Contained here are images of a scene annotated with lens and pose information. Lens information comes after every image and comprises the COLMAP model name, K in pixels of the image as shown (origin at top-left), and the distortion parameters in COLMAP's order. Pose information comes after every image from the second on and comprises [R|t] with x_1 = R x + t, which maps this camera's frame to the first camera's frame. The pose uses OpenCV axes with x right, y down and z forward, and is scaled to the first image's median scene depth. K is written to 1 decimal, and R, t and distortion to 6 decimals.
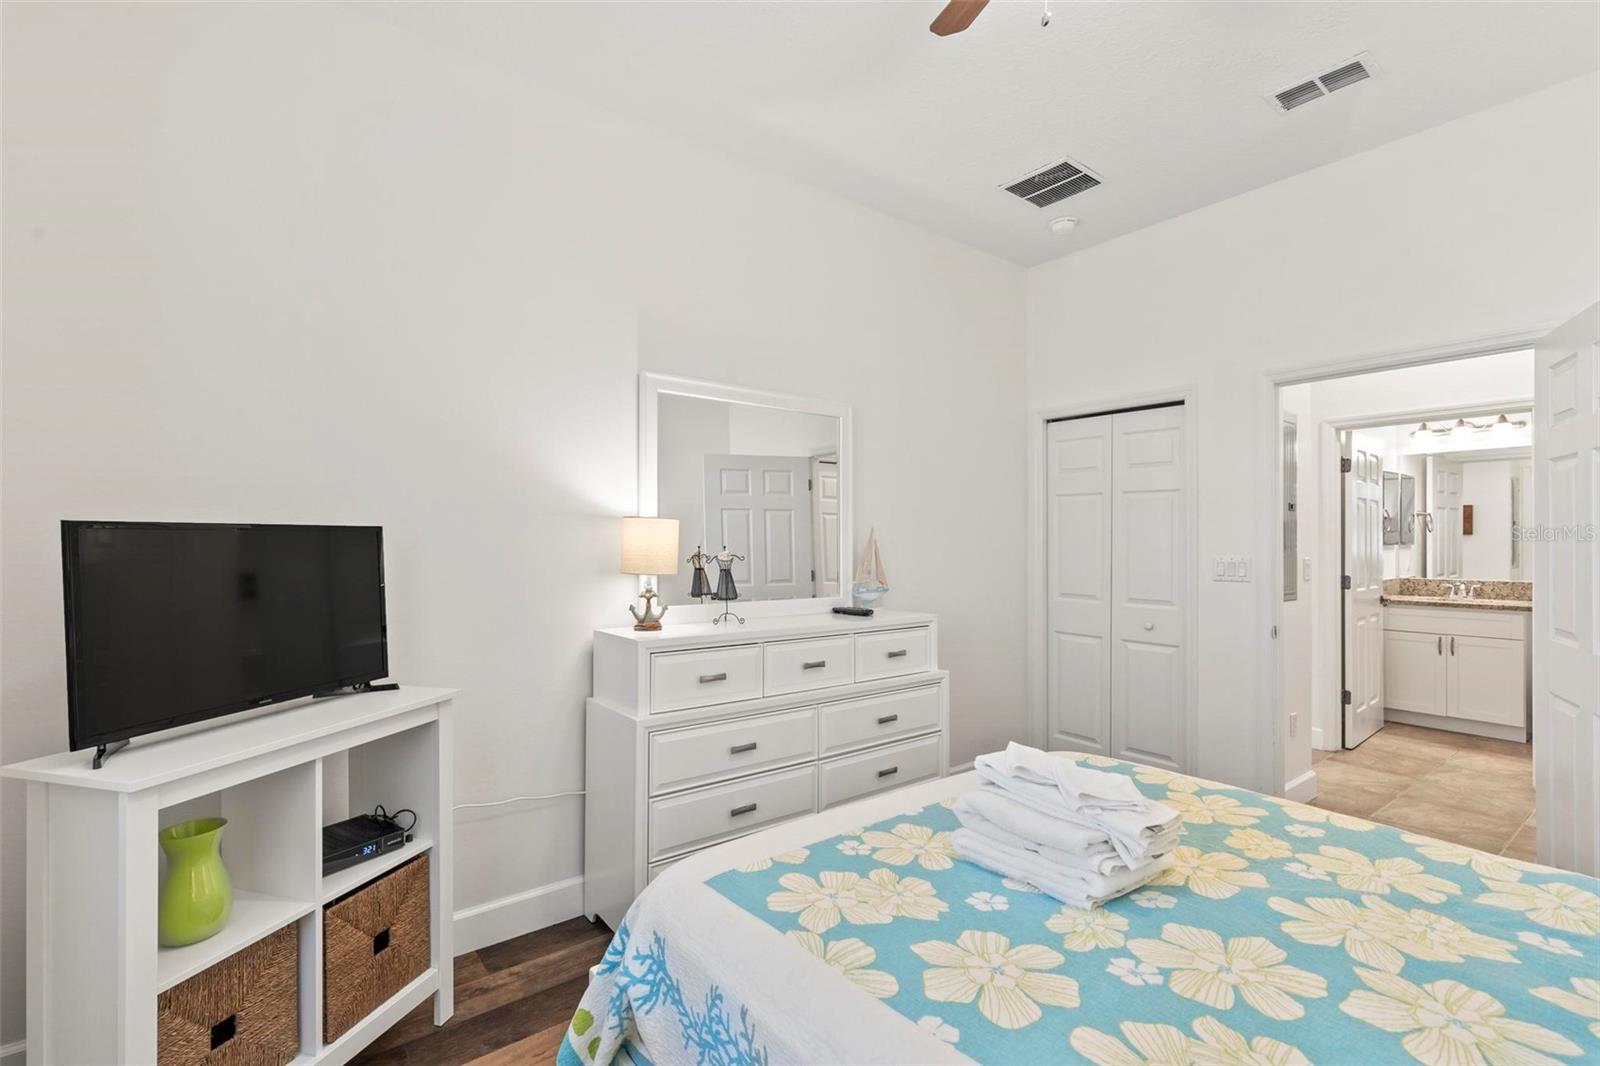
lens RADIAL K [[727.5, 0, 805.1], [0, 727.5, 538.3], [0, 0, 1]] dist [0.008039, -0.000741]
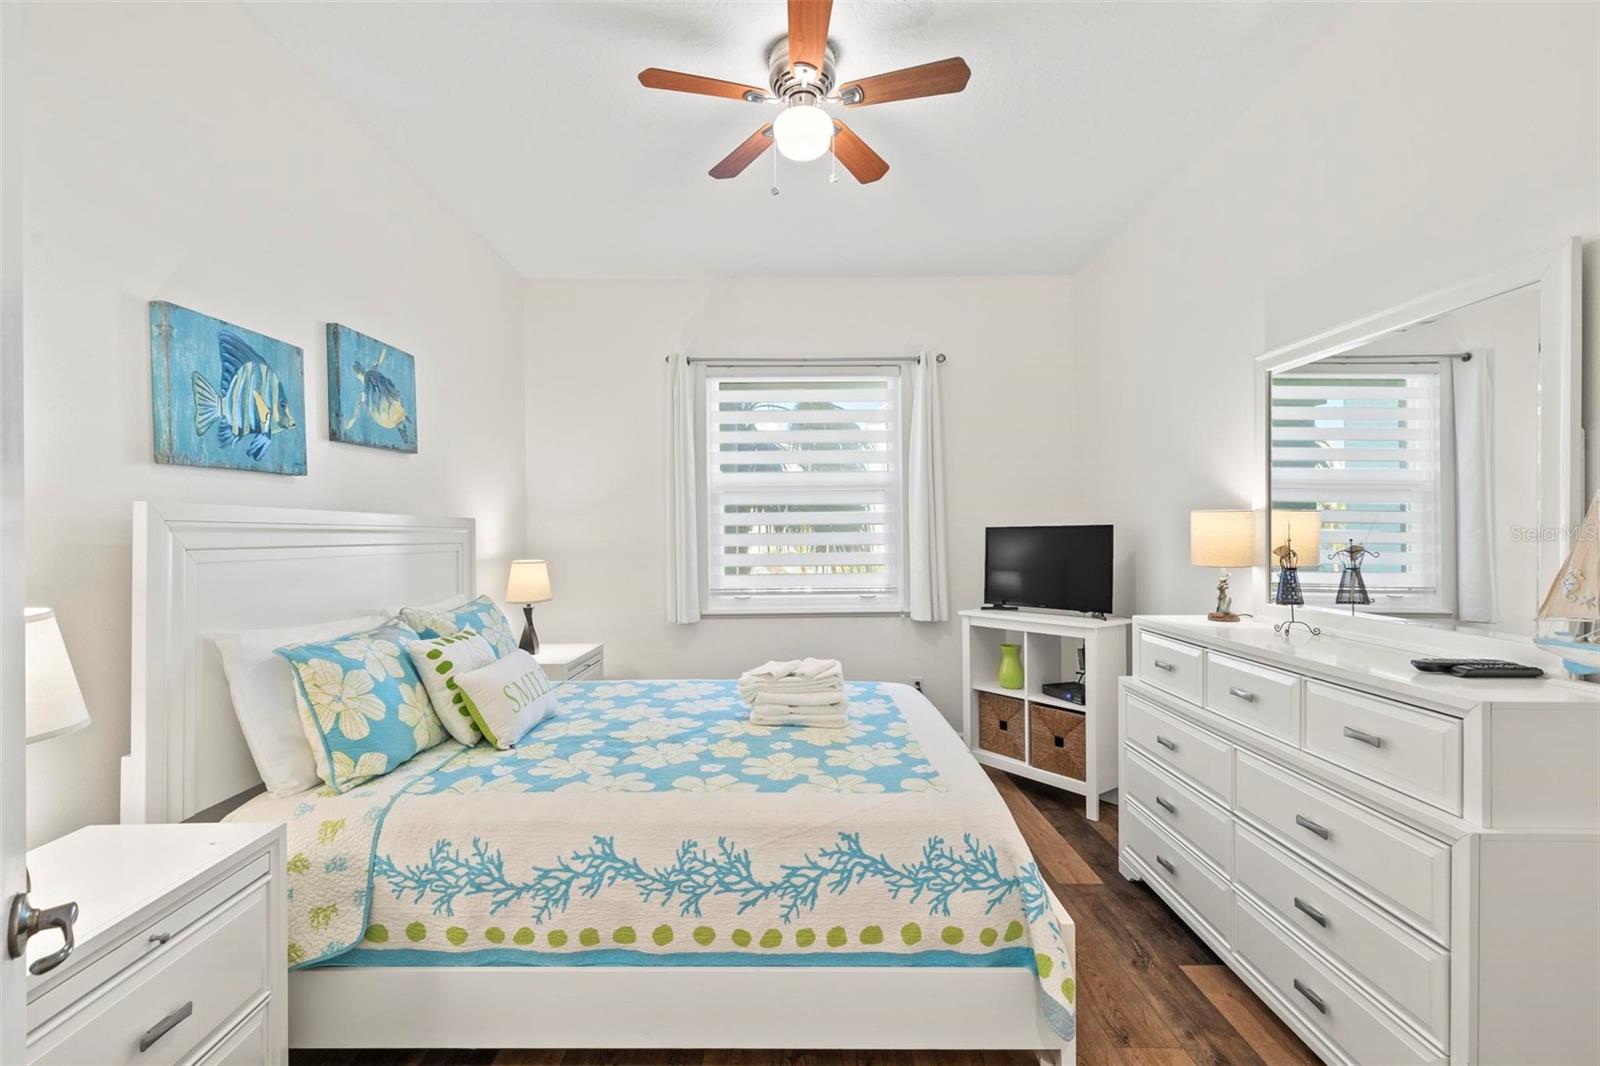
lens RADIAL K [[727.5, 0, 792.9], [0, 727.5, 539.3], [0, 0, 1]] dist [0.008039, -0.000741]
pose [[-0.616606, 0.013726, -0.787152, 1.300125], [0.009941, 0.999904, 0.009648, -0.008583], [0.787209, -0.001876, -0.616684, 1.547324]]
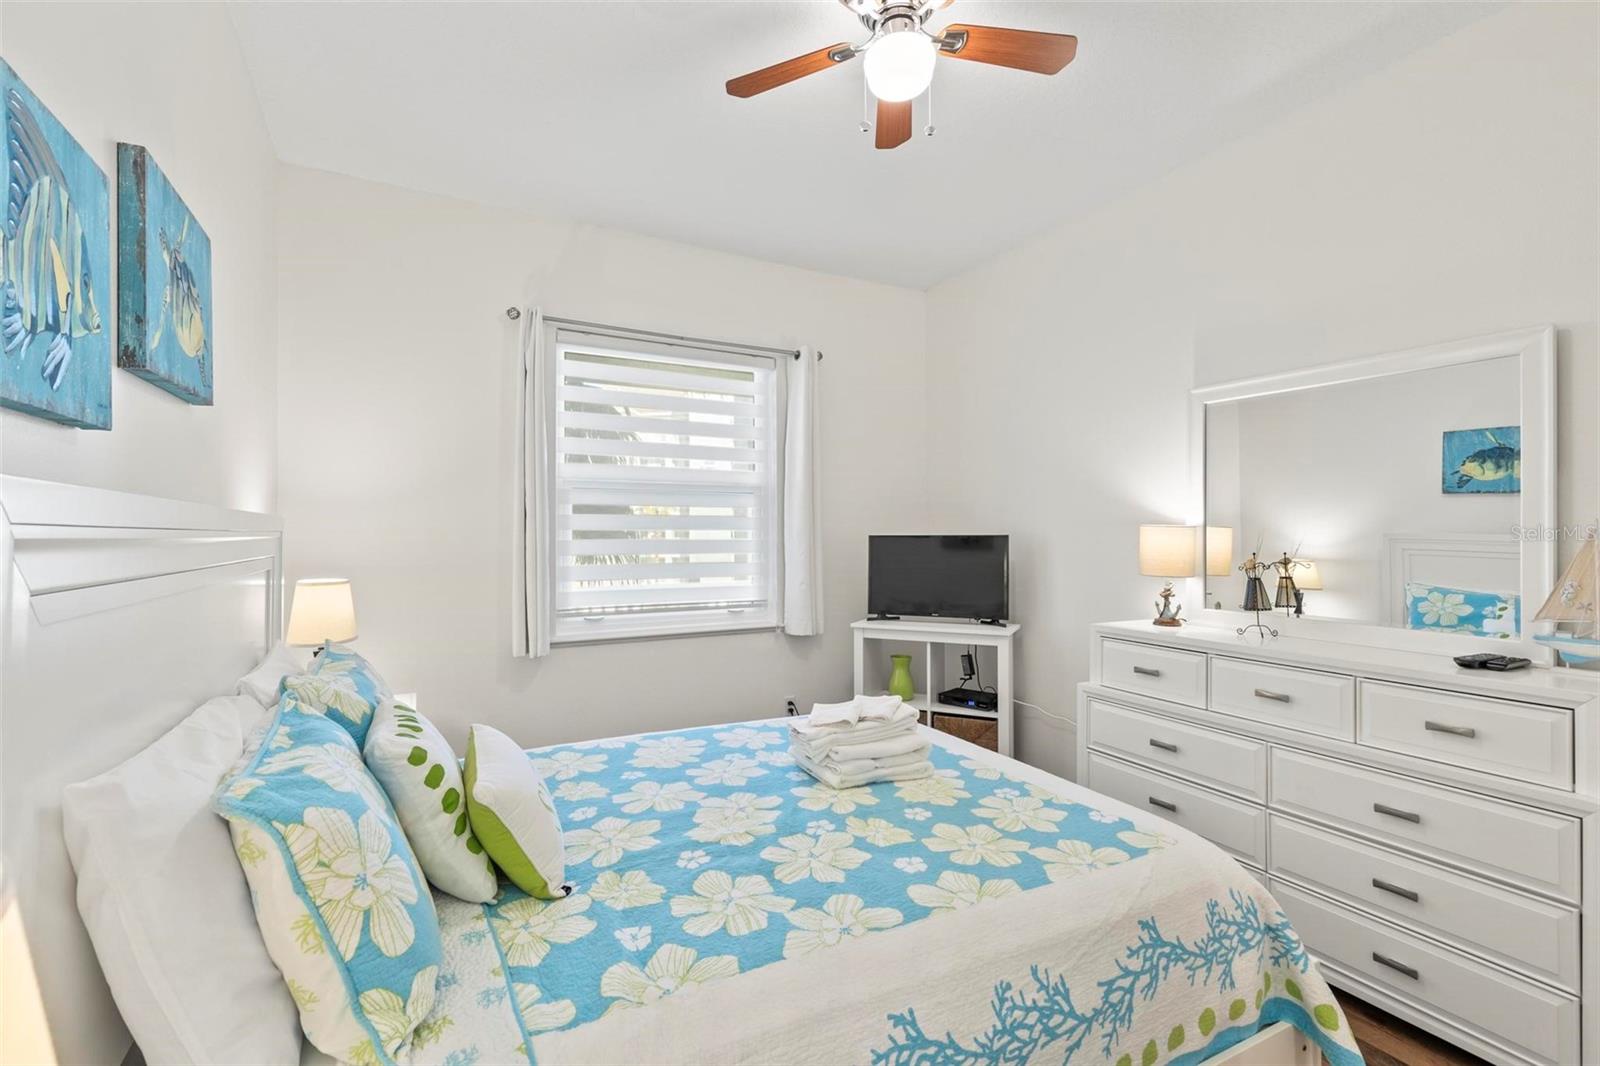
lens RADIAL K [[727.5, 0, 791.4], [0, 727.5, 526.6], [0, 0, 1]] dist [0.008039, -0.000741]
pose [[-0.171042, -0.006847, -0.985240, 1.346183], [-0.002018, 0.999976, -0.006599, -0.027821], [0.985262, 0.000859, -0.171052, 0.823533]]
